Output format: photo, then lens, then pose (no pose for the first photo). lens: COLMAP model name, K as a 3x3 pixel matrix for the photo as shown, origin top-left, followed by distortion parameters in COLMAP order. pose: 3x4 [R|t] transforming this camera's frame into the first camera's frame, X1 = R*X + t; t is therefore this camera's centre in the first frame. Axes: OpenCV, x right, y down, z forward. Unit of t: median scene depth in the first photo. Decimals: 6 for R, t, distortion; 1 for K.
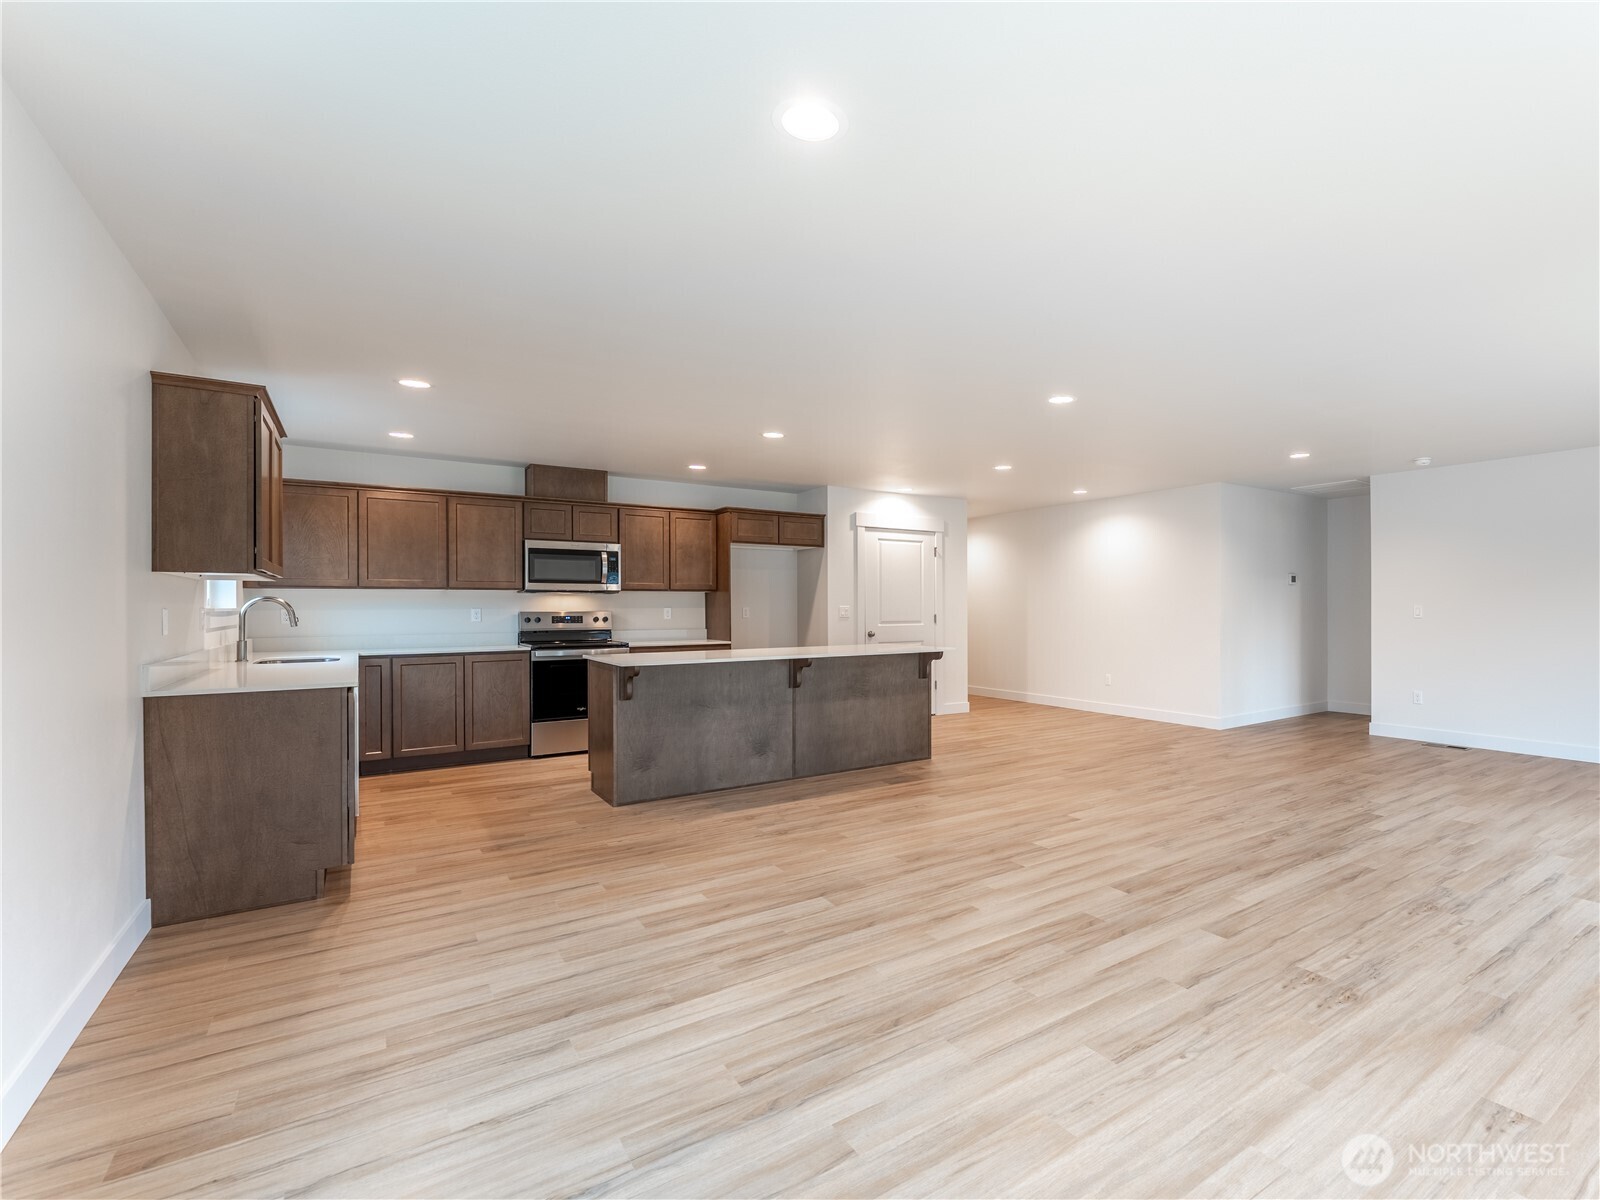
lens RADIAL K [[812.0, 0, 955.1], [0, 812.0, 606.6], [0, 0, 1]] dist [-0.003755, -0.000311]
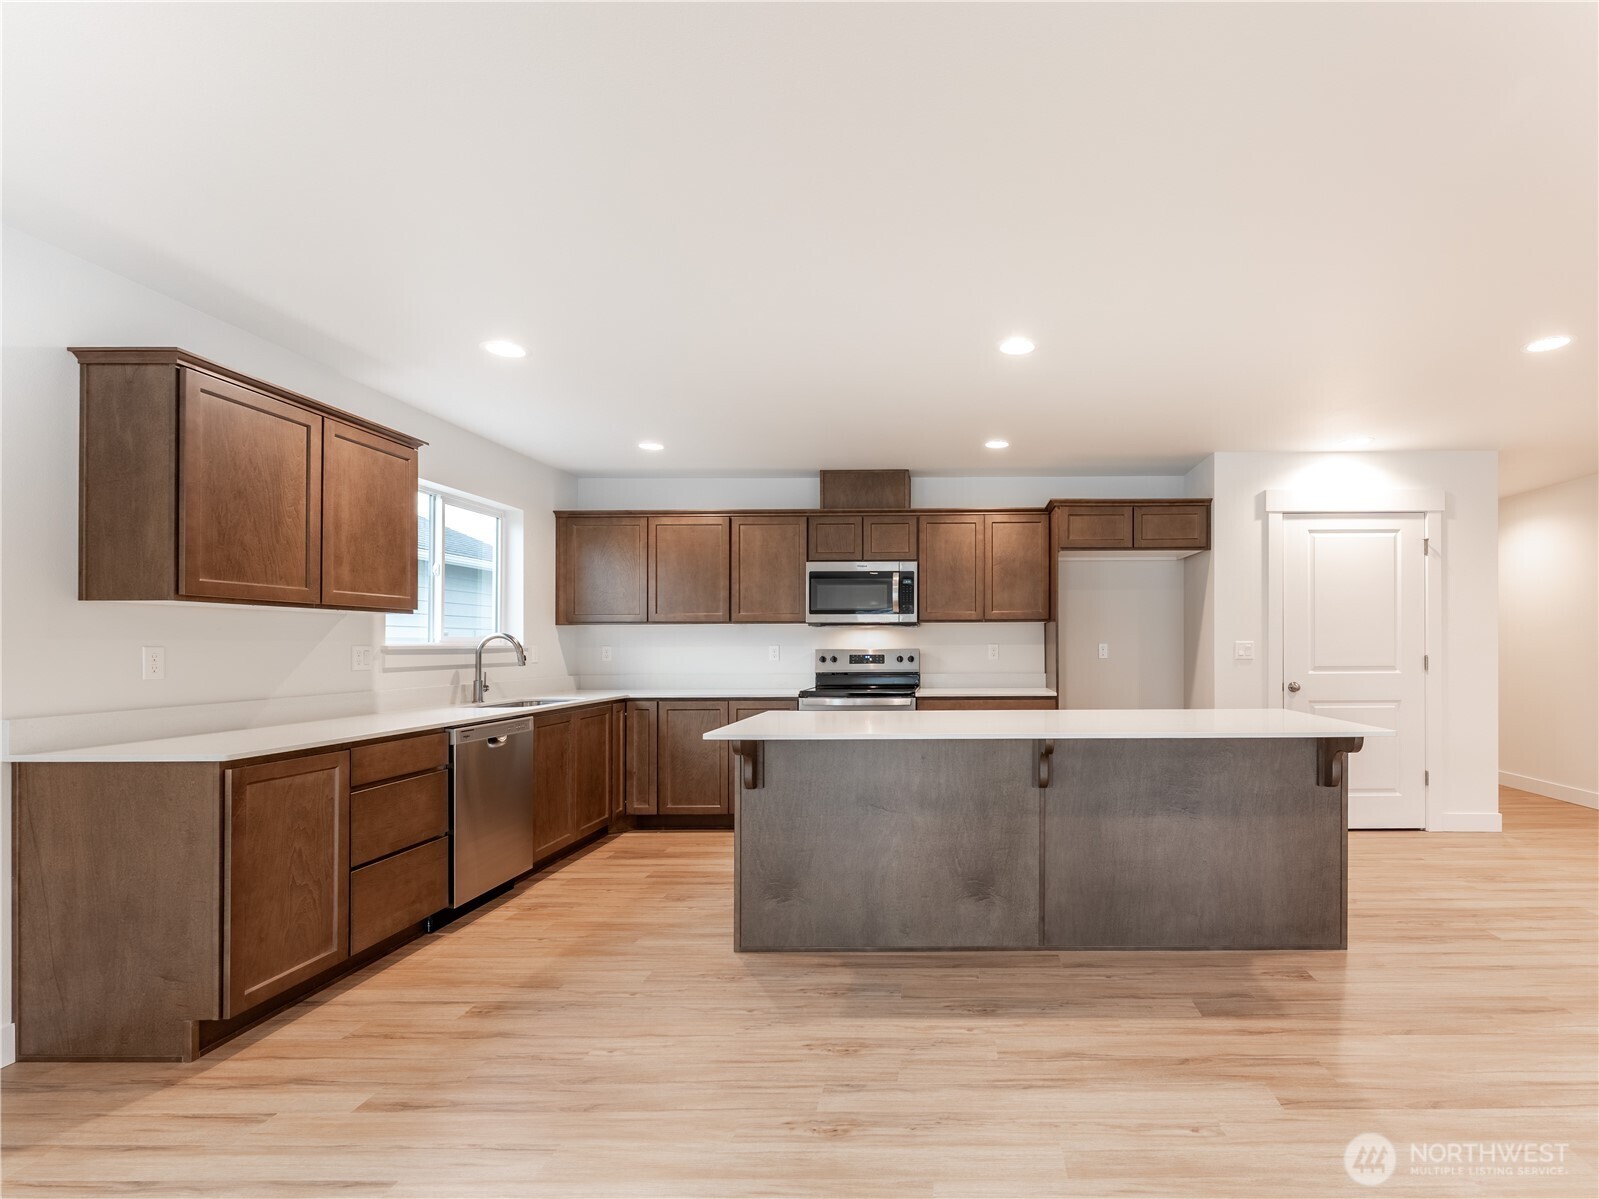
lens RADIAL K [[795.8, 0, 939.0], [0, 795.8, 639.2], [0, 0, 1]] dist [0.001003, -0.000478]
pose [[0.779075, -0.005003, -0.626911, 0.082008], [0.001986, 0.999983, -0.005512, 0.000554], [0.626928, 0.003049, 0.779071, 0.470855]]
